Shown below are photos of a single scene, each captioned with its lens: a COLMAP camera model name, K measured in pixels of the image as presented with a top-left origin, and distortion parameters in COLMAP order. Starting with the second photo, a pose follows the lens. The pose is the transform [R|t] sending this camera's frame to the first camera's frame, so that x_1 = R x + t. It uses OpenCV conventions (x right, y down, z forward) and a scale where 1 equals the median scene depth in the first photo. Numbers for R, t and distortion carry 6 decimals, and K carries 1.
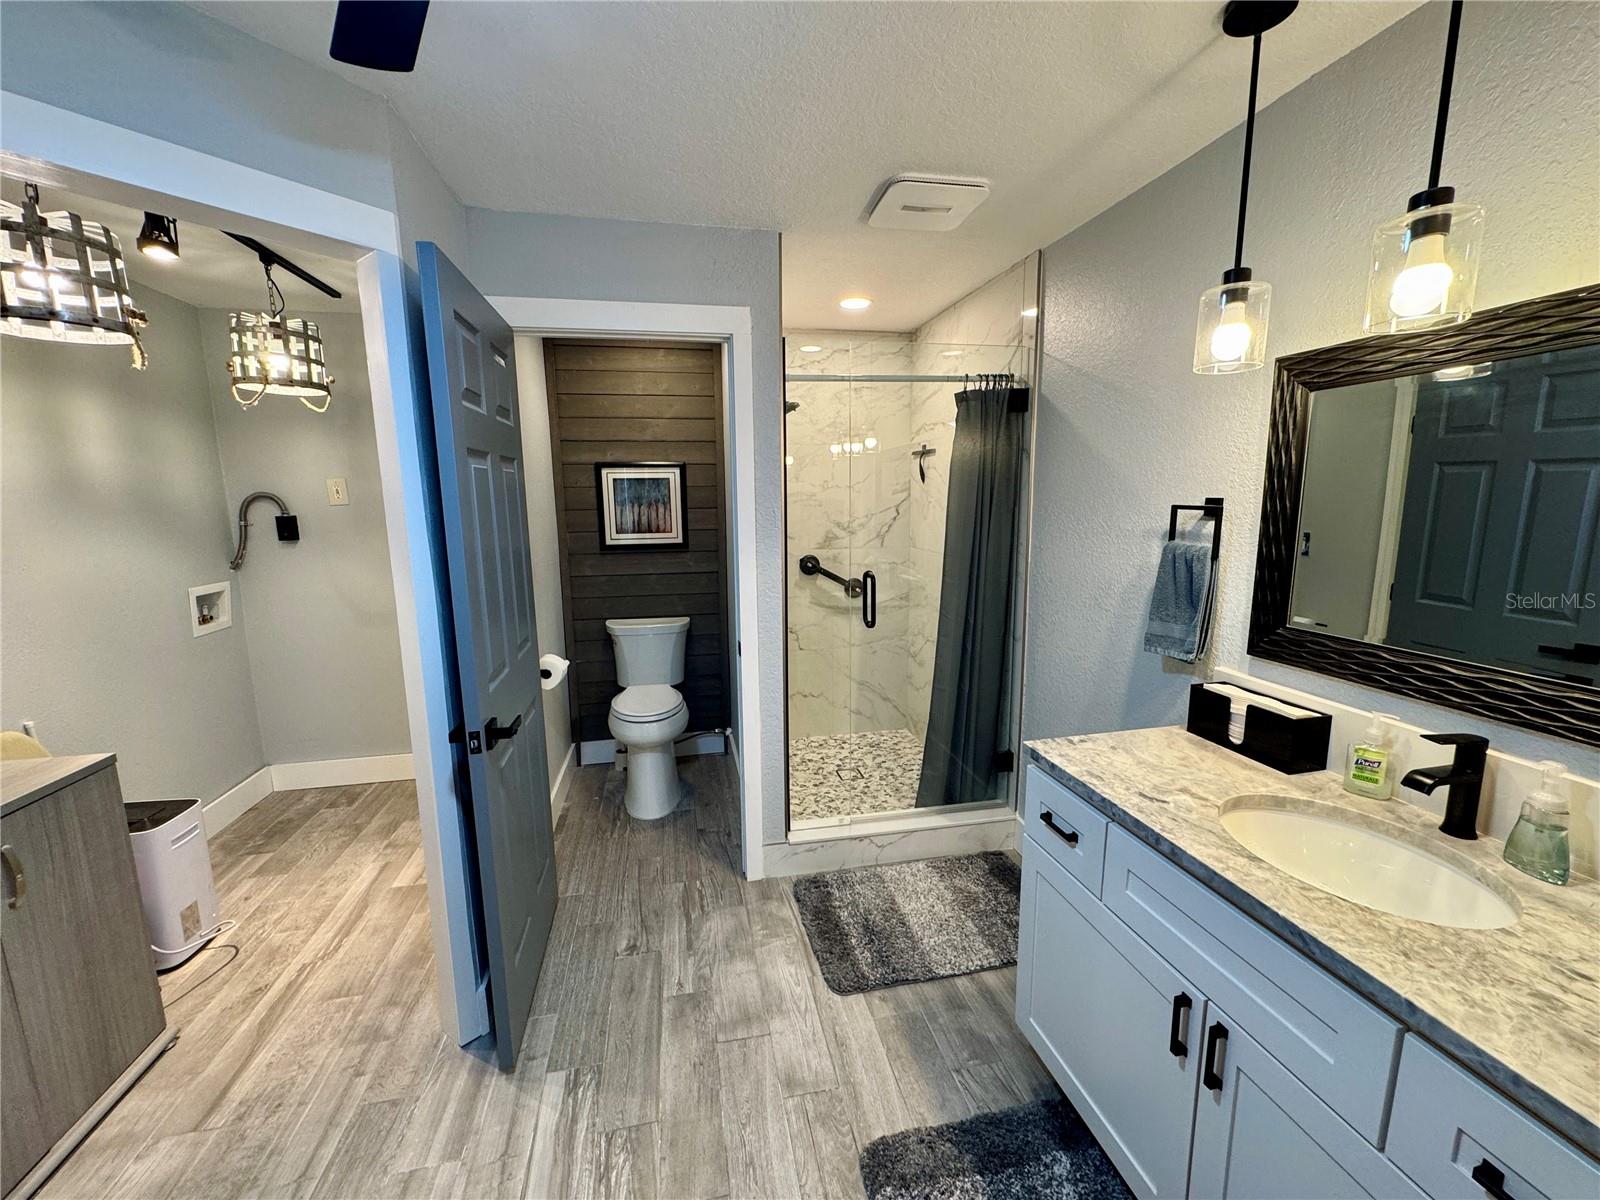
lens RADIAL K [[643.2, 0, 797.2], [0, 643.2, 598.3], [0, 0, 1]] dist [-0.001312, 0.000642]
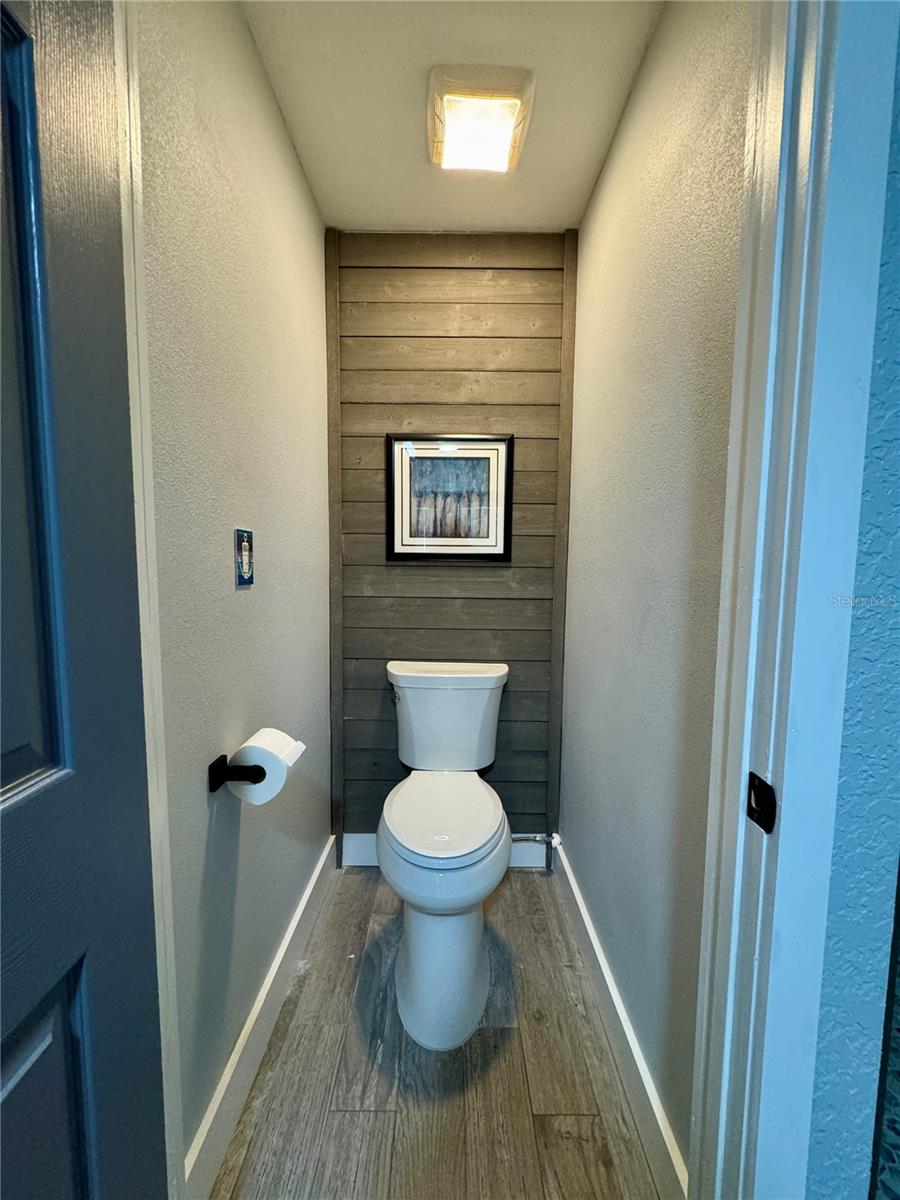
lens RADIAL K [[482.4, 0, 449.0], [0, 482.4, 600.1], [0, 0, 1]] dist [-0.001312, 0.000642]
pose [[0.978973, 0.038339, -0.200352, -0.132623], [-0.053738, 0.995956, -0.071993, 0.002262], [0.196782, 0.081246, 0.977075, 0.504311]]
